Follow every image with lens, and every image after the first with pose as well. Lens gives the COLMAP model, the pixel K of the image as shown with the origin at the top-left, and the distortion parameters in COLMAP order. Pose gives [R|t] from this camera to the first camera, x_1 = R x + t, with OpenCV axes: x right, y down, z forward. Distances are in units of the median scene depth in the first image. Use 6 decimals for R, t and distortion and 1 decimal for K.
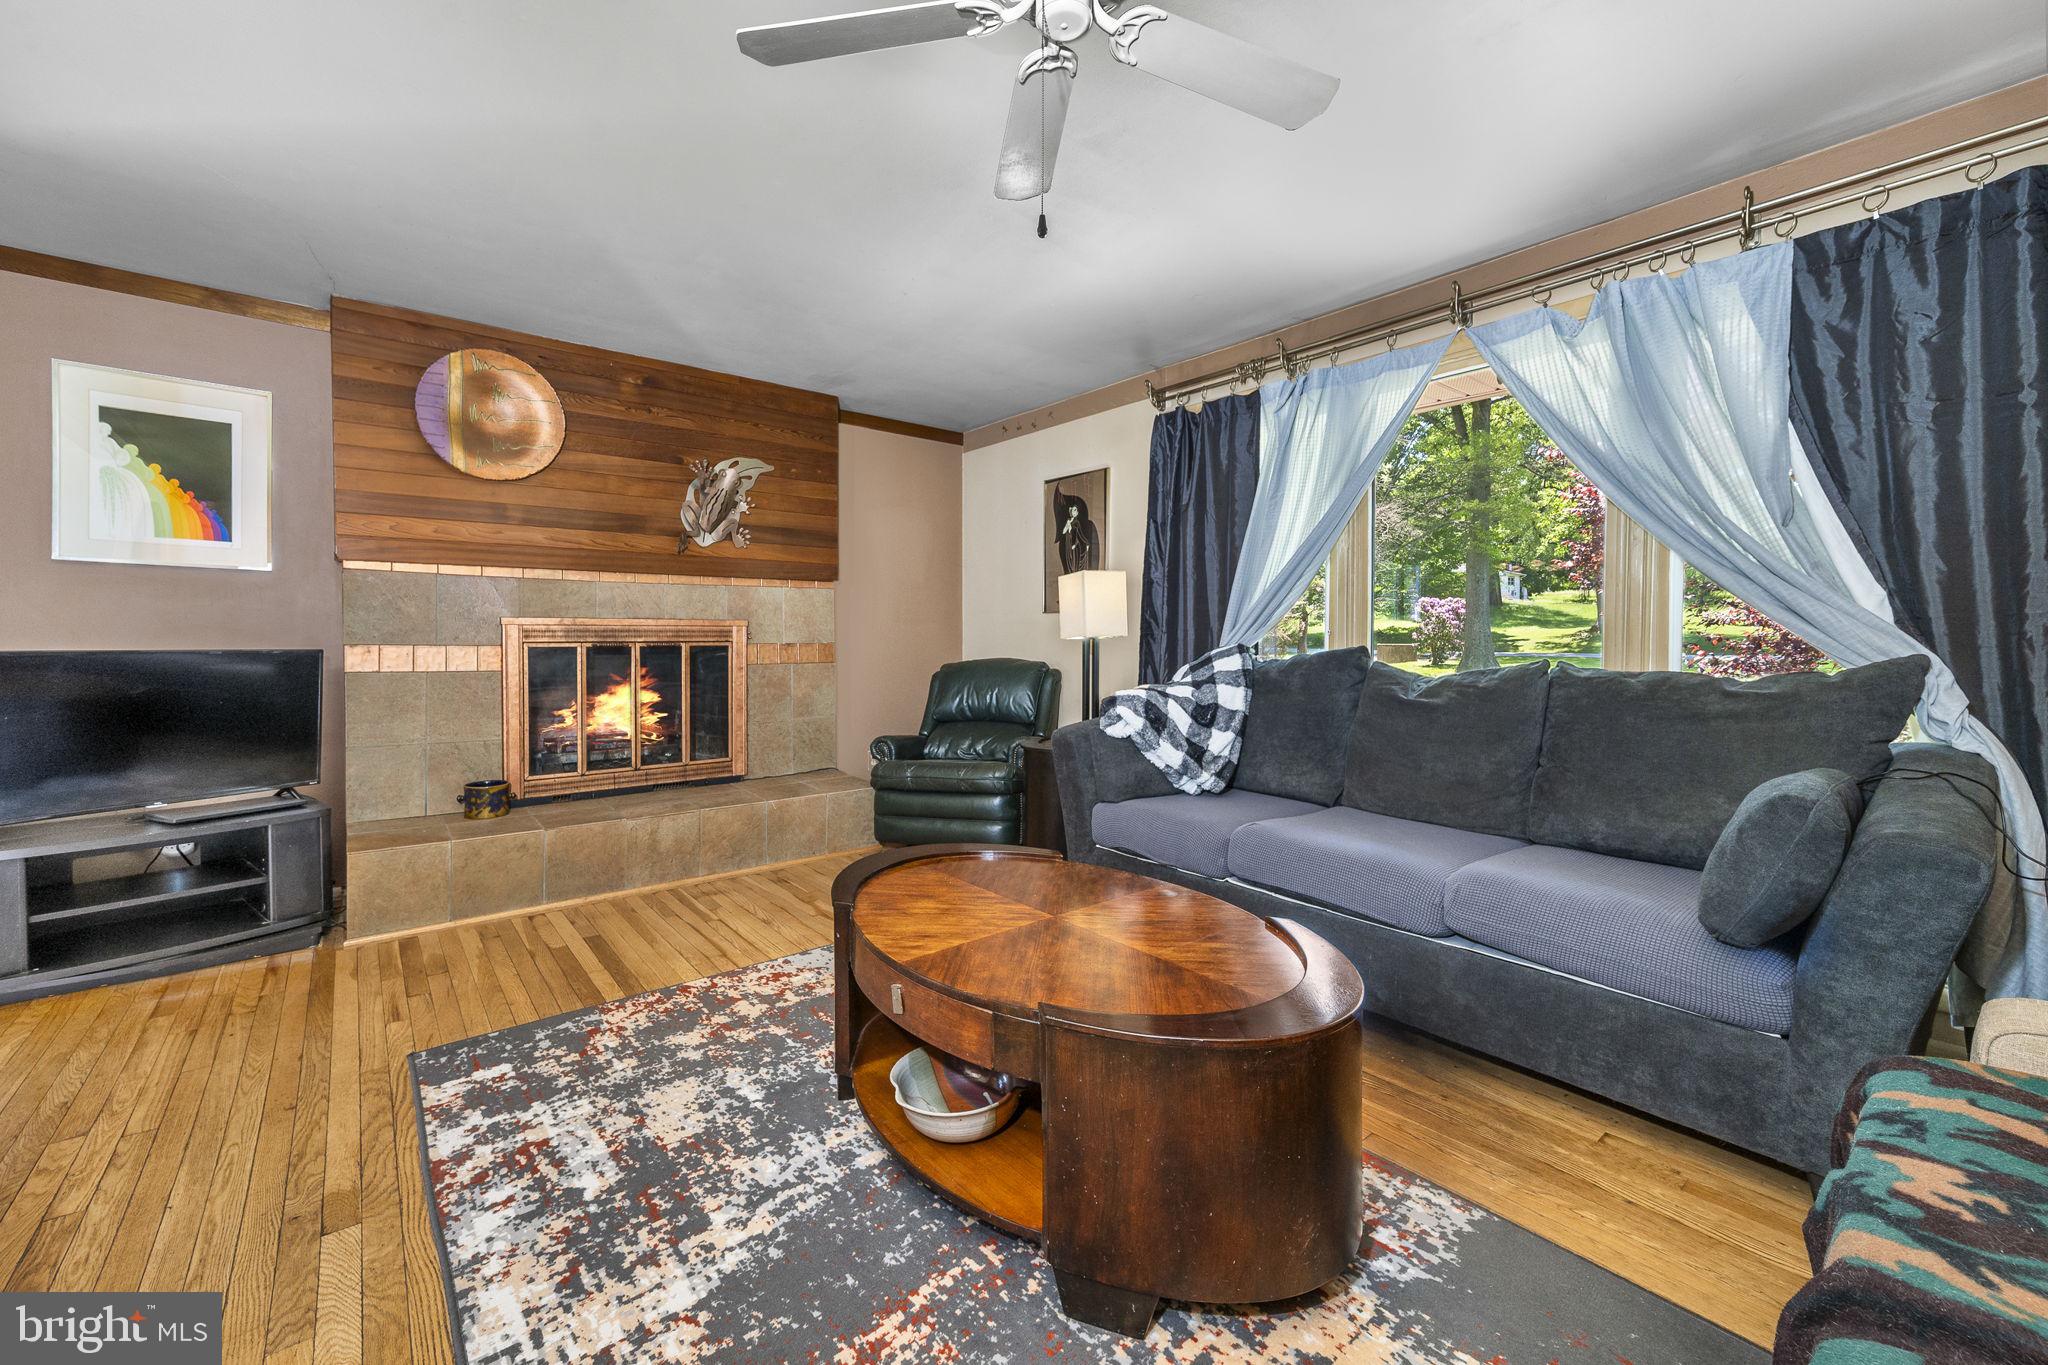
lens RADIAL K [[824.7, 0, 1027.6], [0, 824.7, 637.3], [0, 0, 1]] dist [-0.000141, -0.000002]
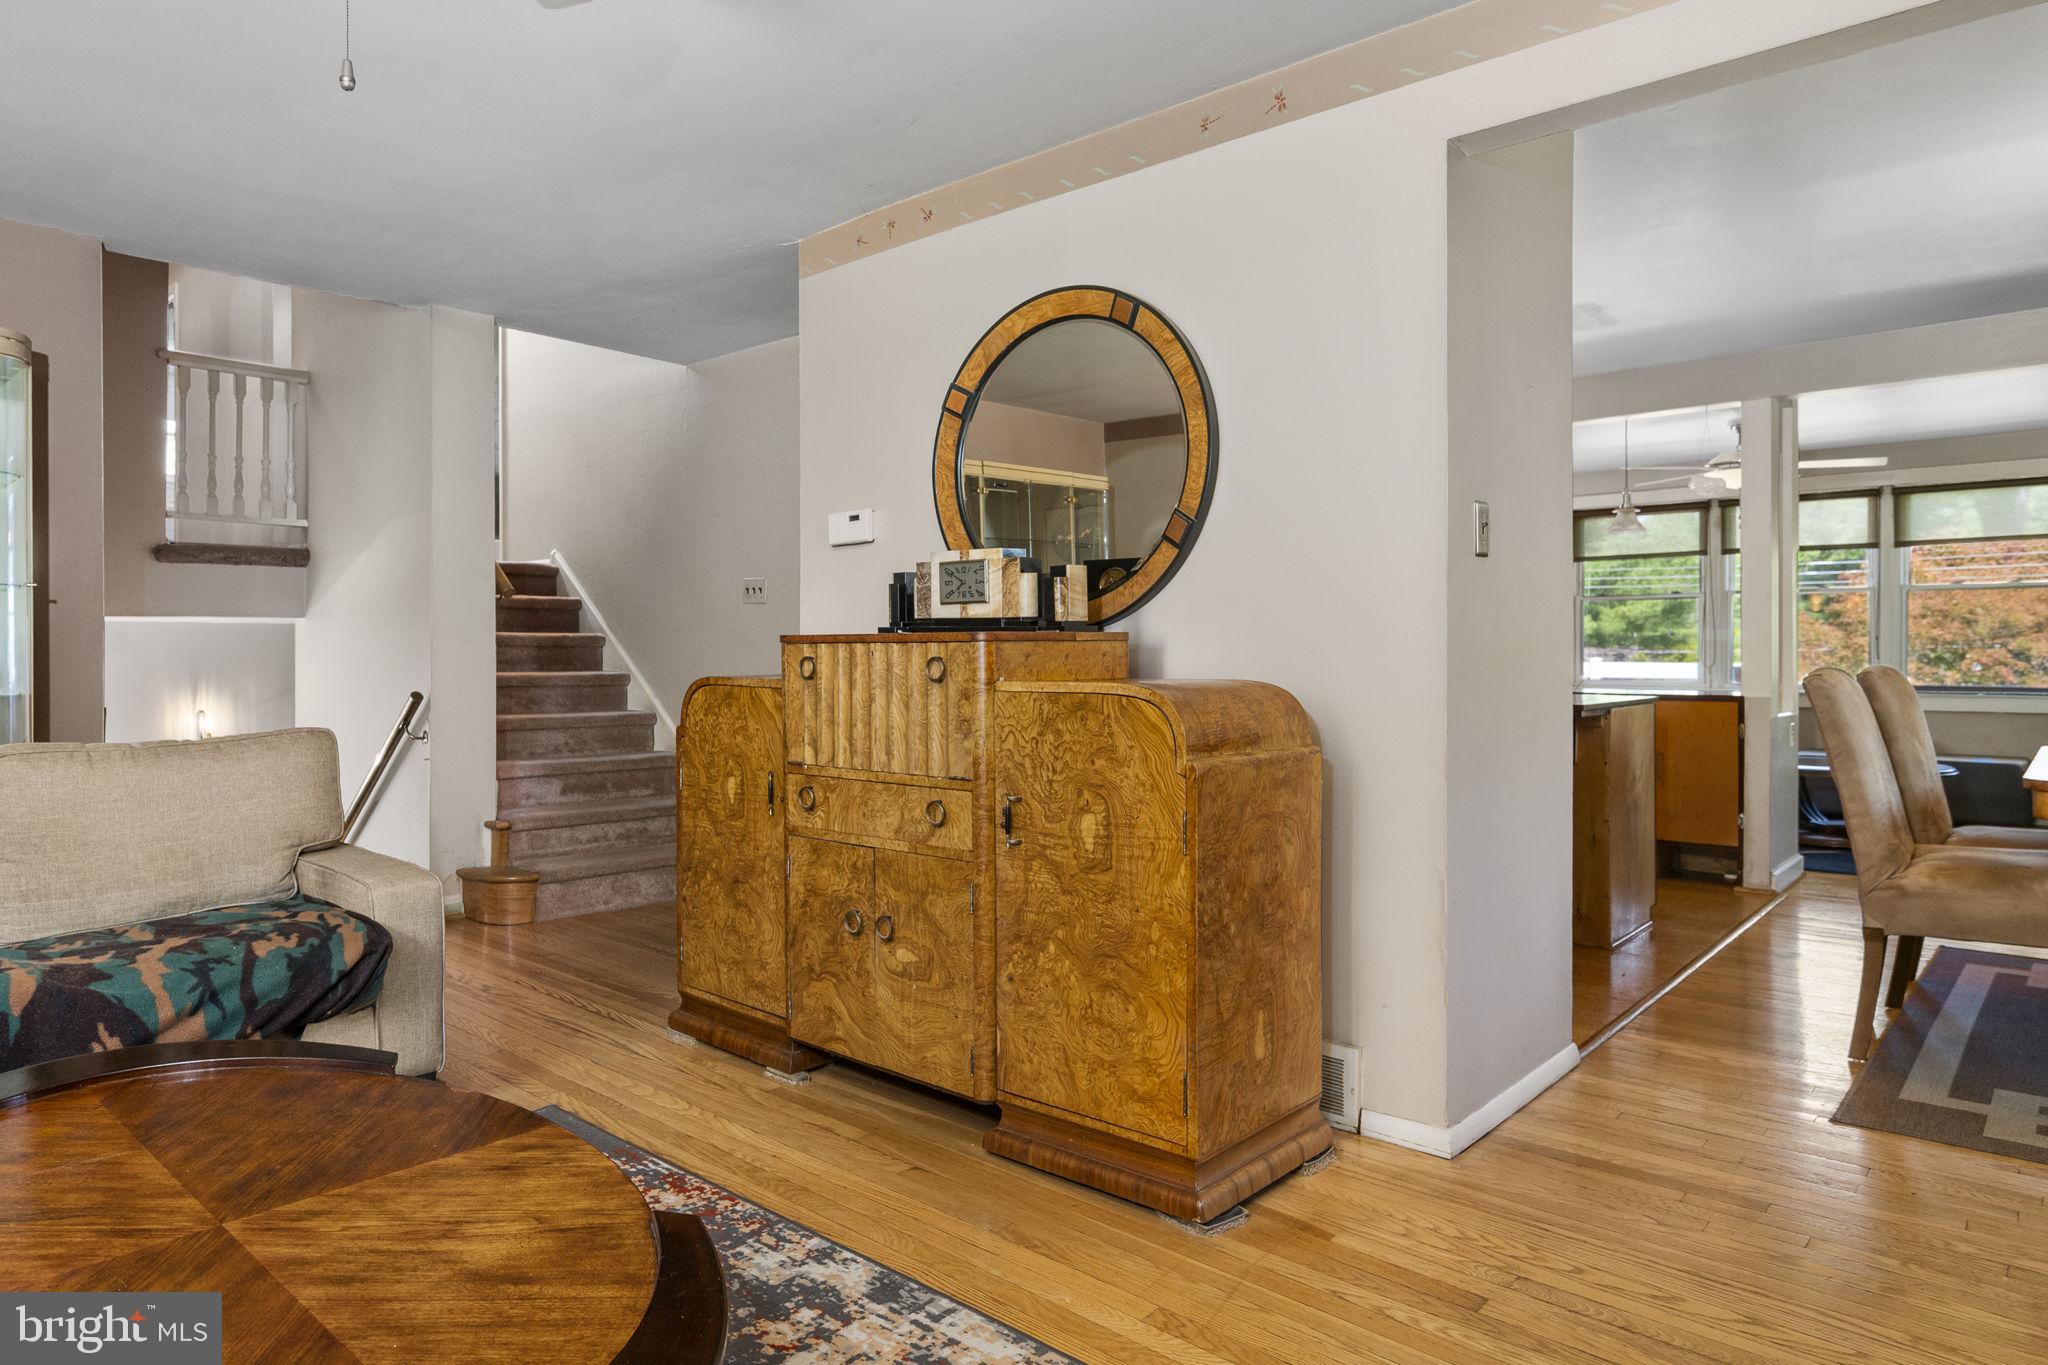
lens RADIAL K [[1285.4, 0, 1024.0], [0, 1285.4, 682.5], [0, 0, 1]] dist [-0.000887, -0.000434]
pose [[-0.983583, -0.001117, -0.180455, -0.333369], [-0.004247, 0.999847, 0.016956, 0.003373], [0.180408, 0.017444, -0.983437, 2.041015]]
